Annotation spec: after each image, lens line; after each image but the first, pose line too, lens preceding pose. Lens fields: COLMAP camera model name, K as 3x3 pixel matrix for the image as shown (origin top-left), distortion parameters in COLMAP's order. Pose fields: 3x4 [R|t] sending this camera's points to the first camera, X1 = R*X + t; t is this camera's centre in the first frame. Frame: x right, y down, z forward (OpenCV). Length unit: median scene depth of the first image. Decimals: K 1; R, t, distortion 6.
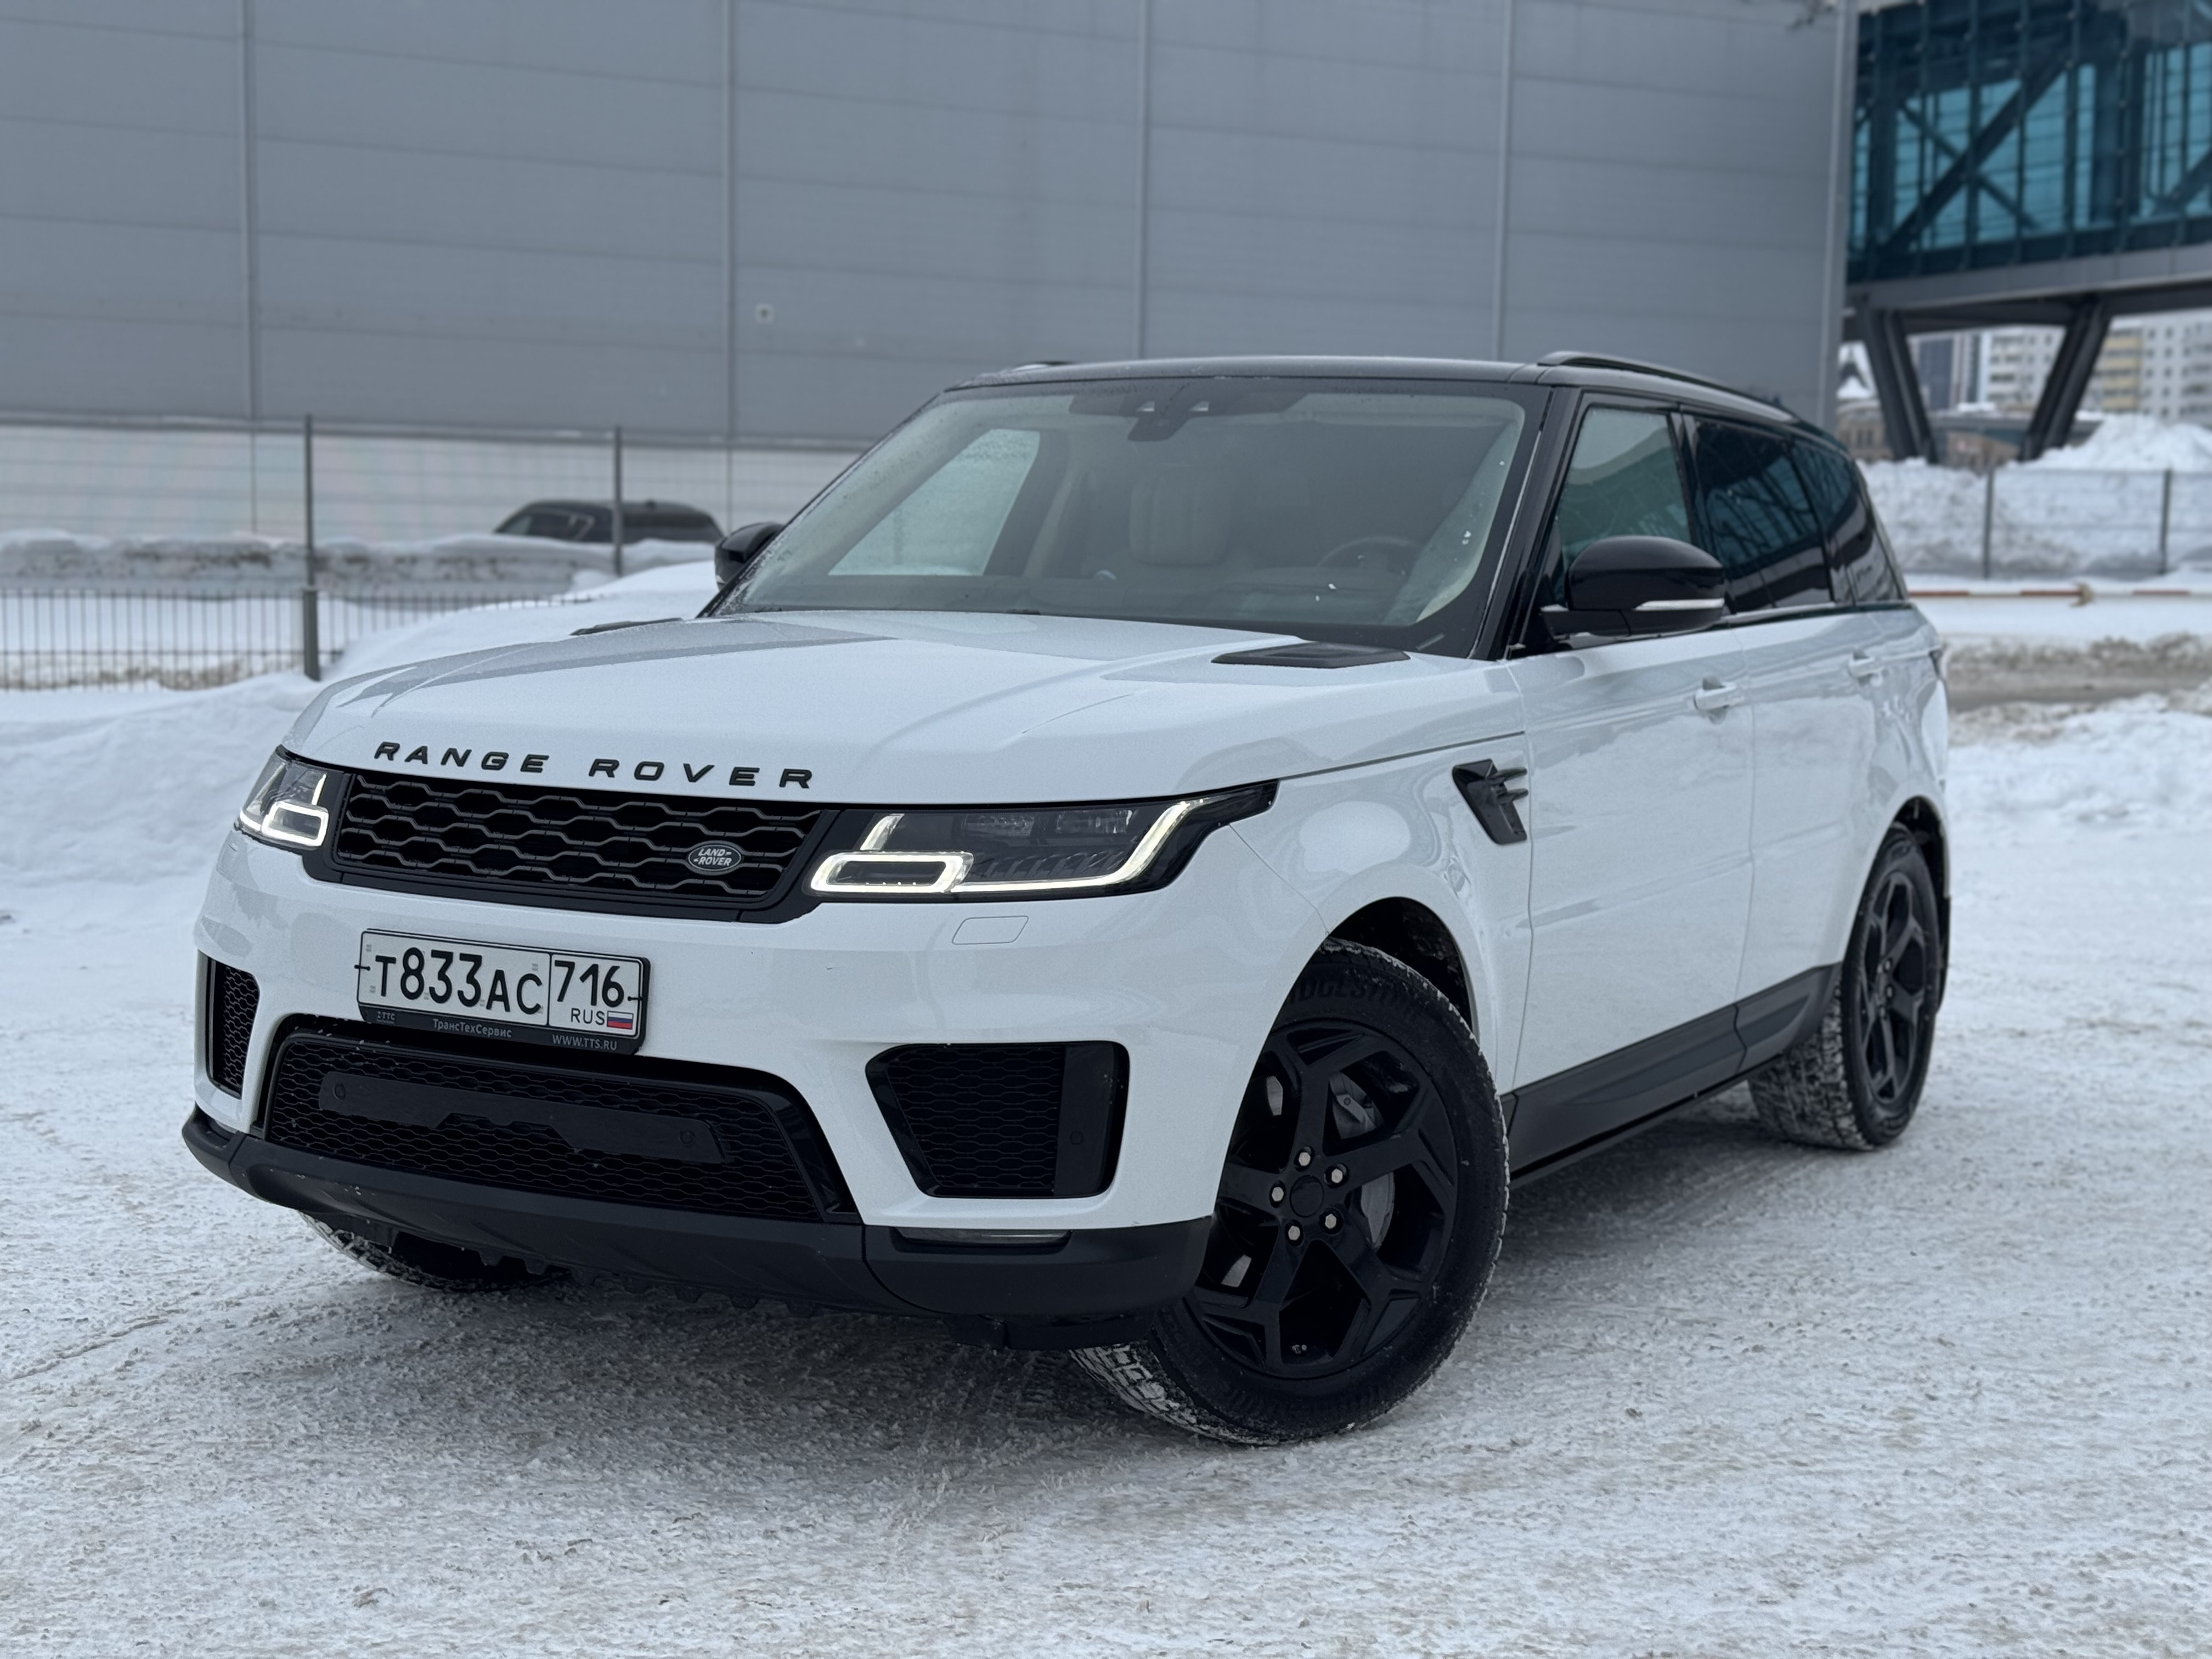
lens RADIAL K [[3077.9, 0, 1090.9], [0, 3077.9, 839.6], [0, 0, 1]] dist [0.127155, 0.000000]
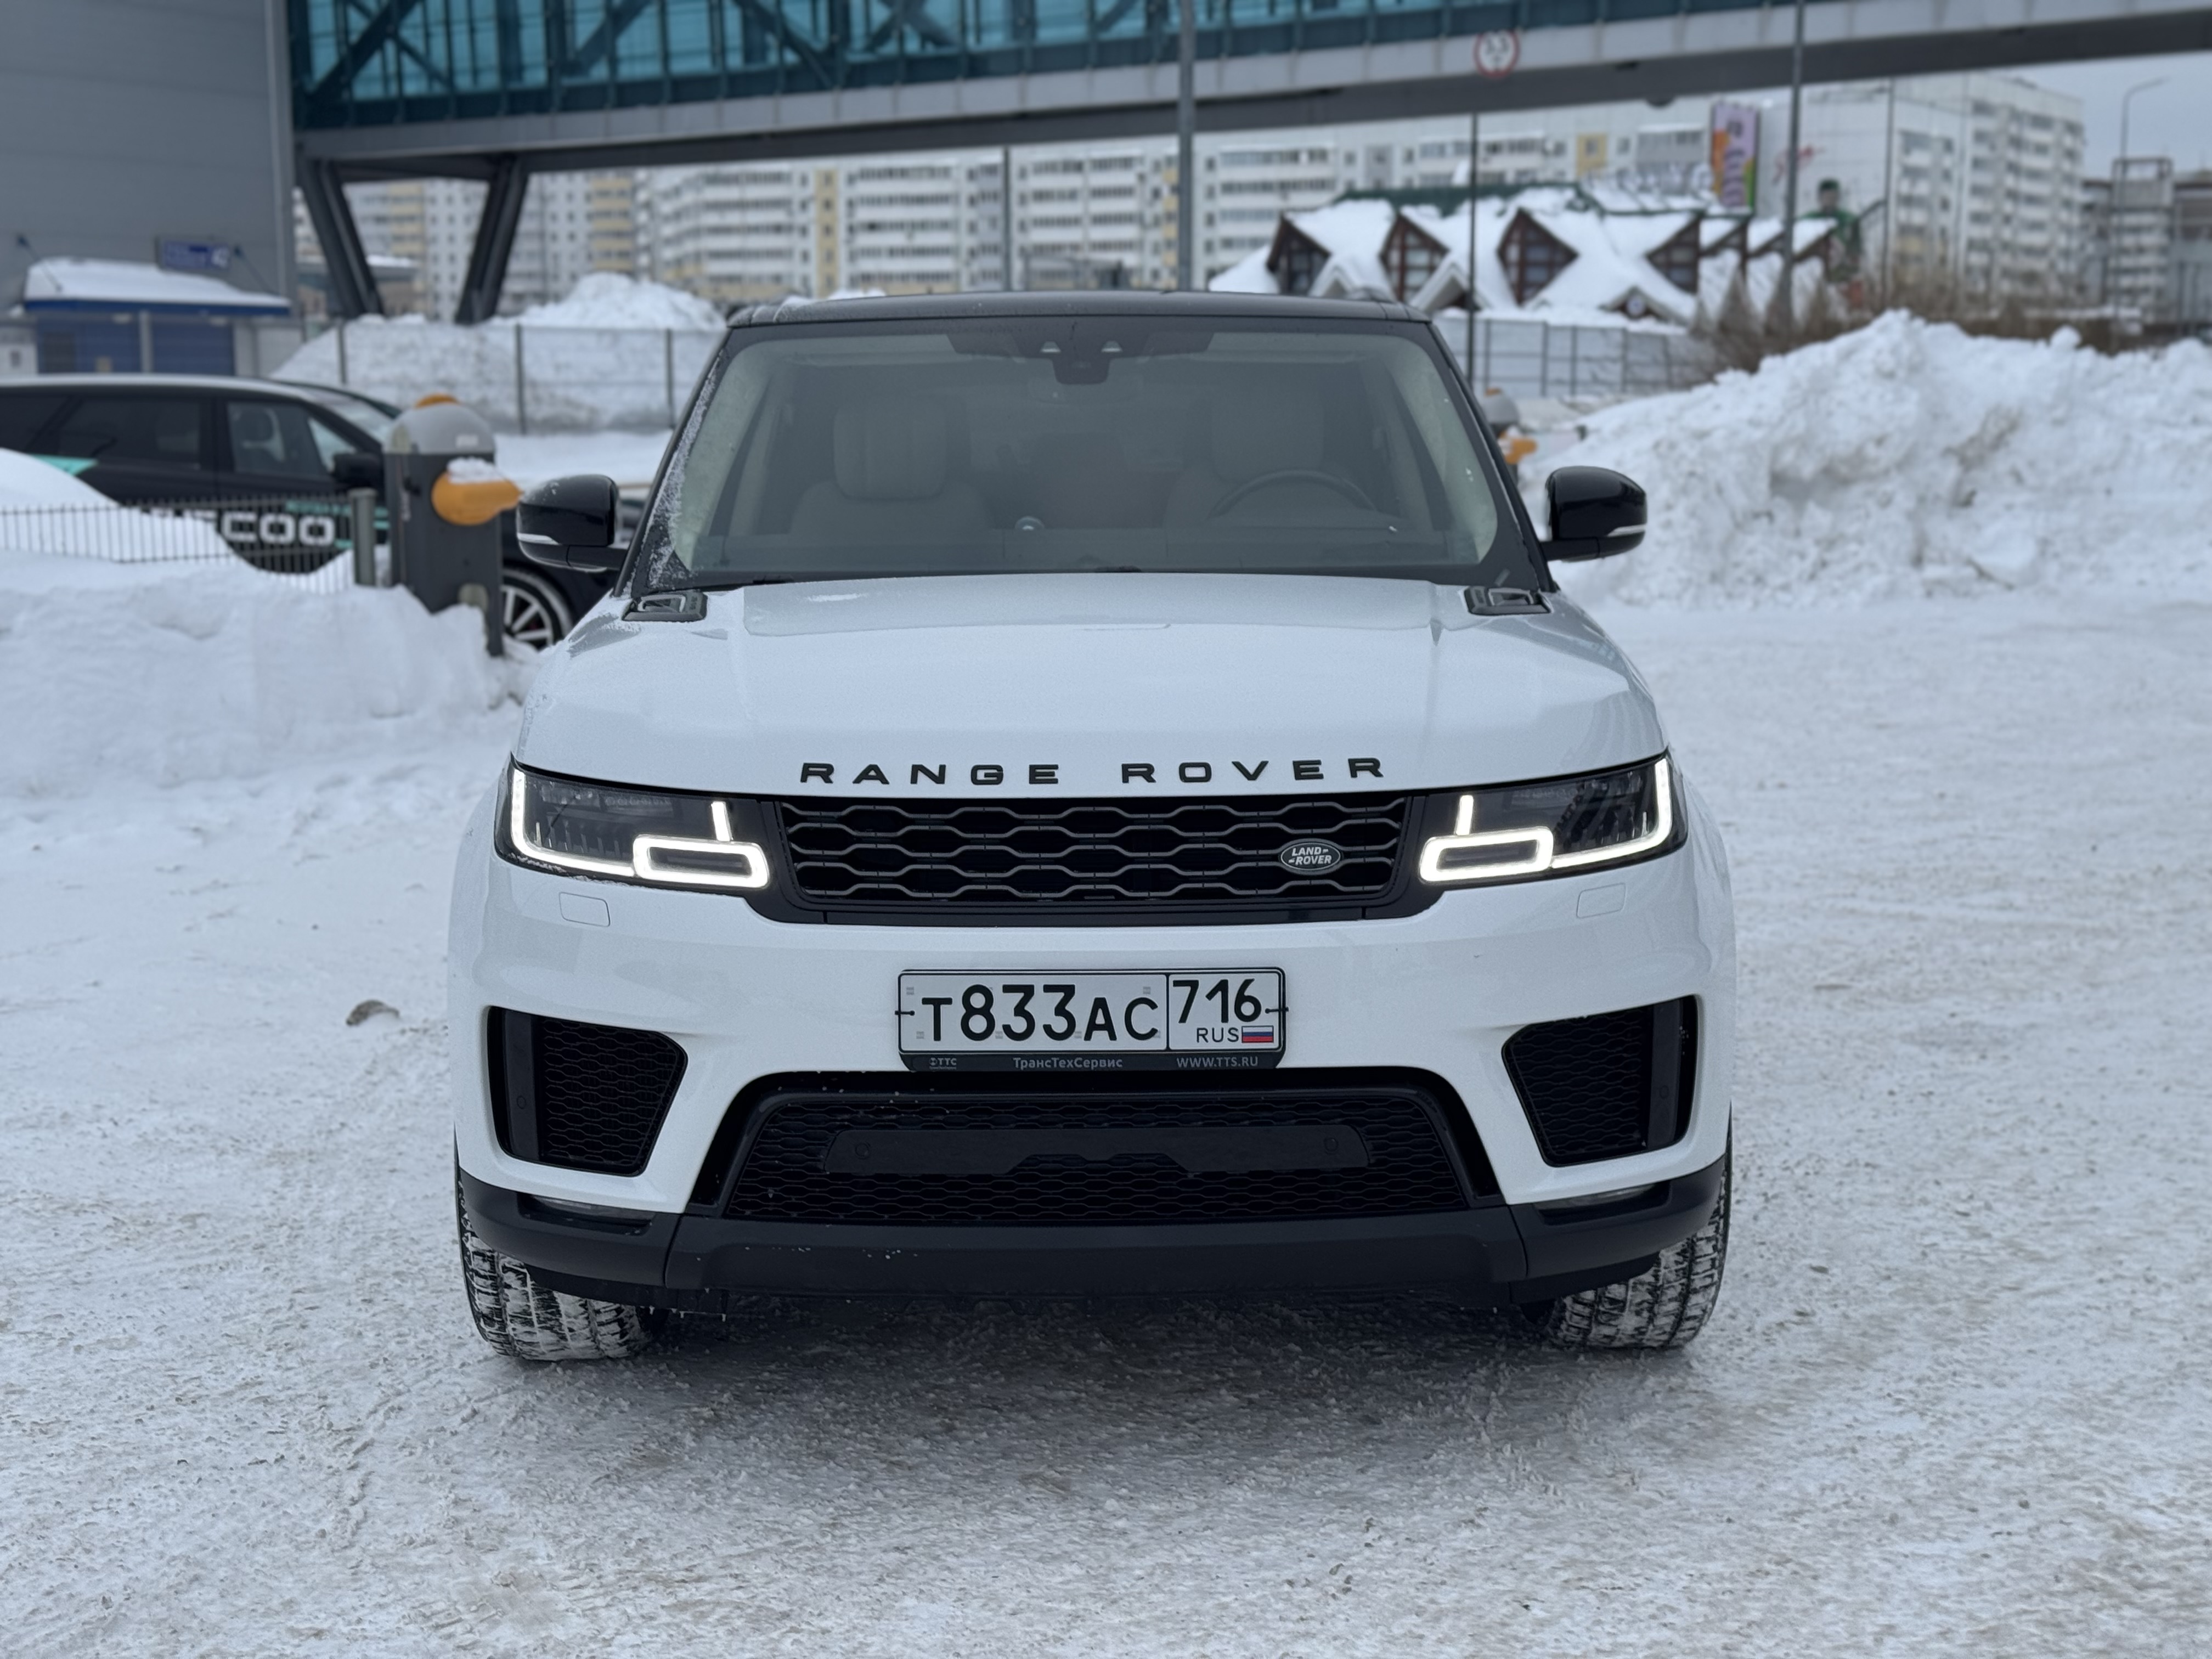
lens RADIAL K [[3077.9, 0, 1090.2], [0, 3077.9, 834.5], [0, 0, 1]] dist [0.127155, 0.000000]
pose [[0.861205, -0.097379, 0.498842, -0.647087], [0.073624, 0.995024, 0.067133, -0.069313], [-0.502897, -0.021089, 0.864089, 0.190739]]
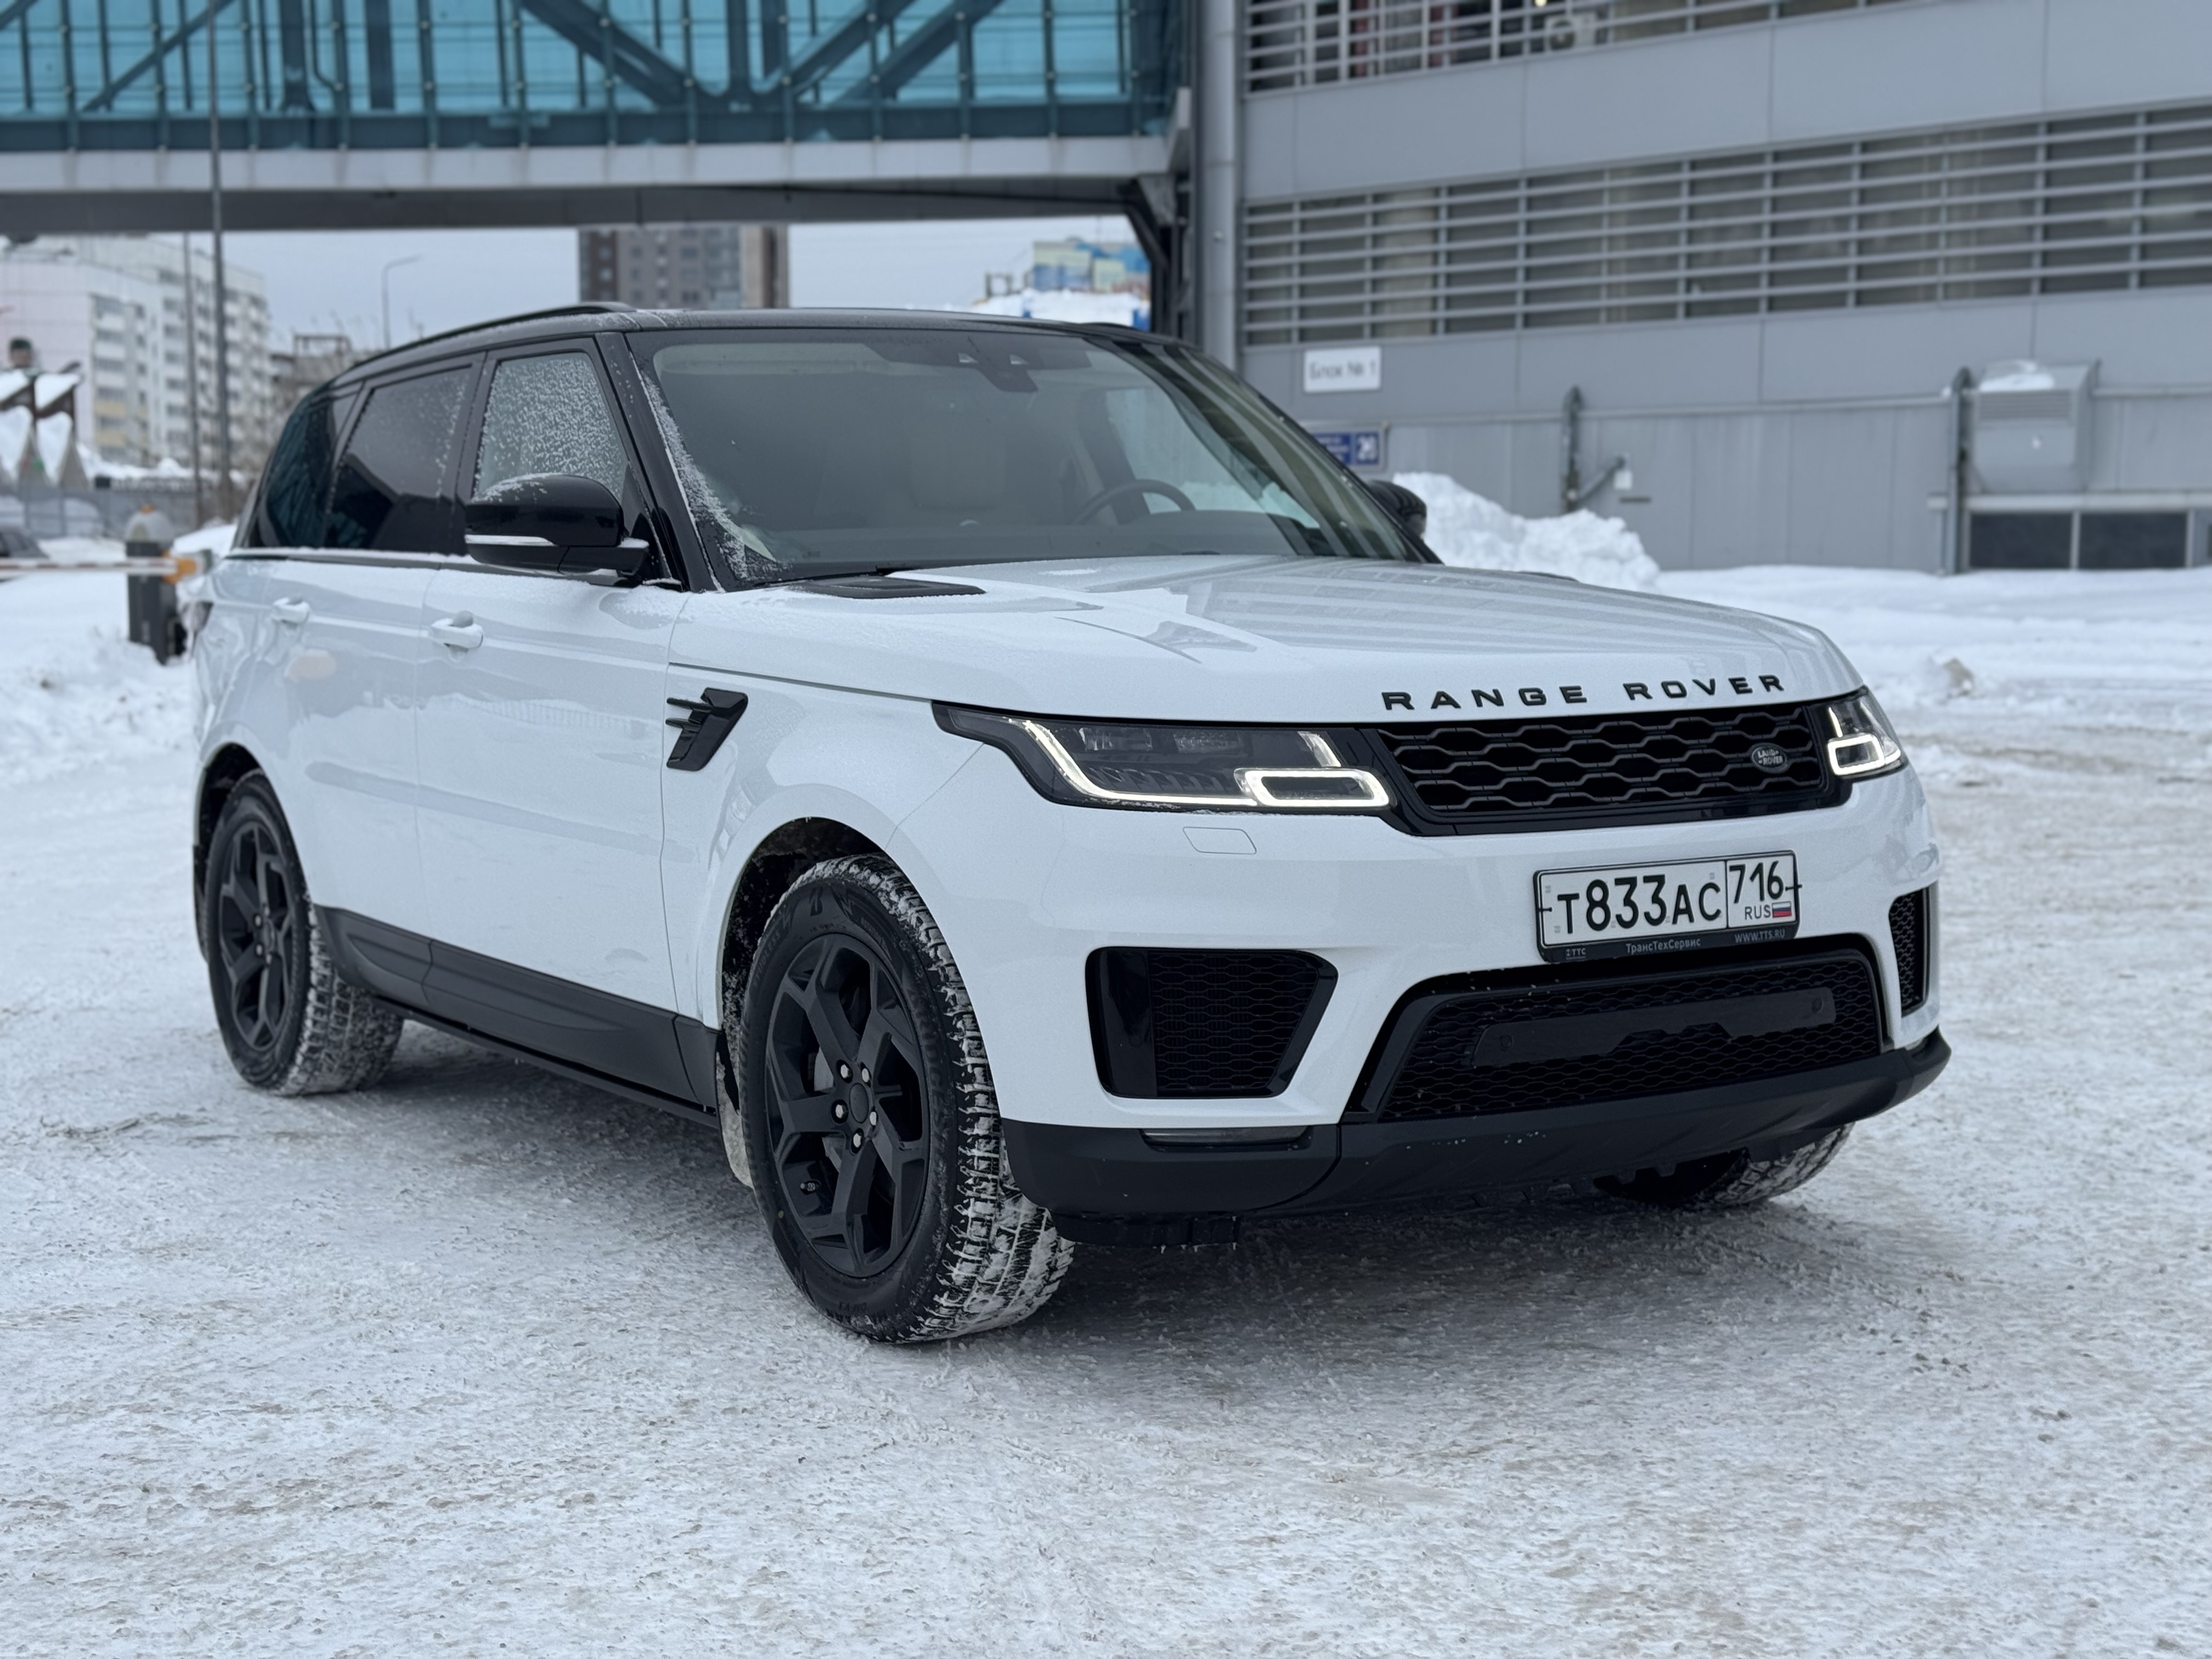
lens RADIAL K [[3077.9, 0, 1098.9], [0, 3077.9, 834.9], [0, 0, 1]] dist [0.127155, 0.000000]
pose [[0.454549, -0.106930, 0.884280, -1.194231], [0.104140, 0.992339, 0.066466, -0.064478], [-0.884613, 0.061876, 0.462202, 0.678518]]
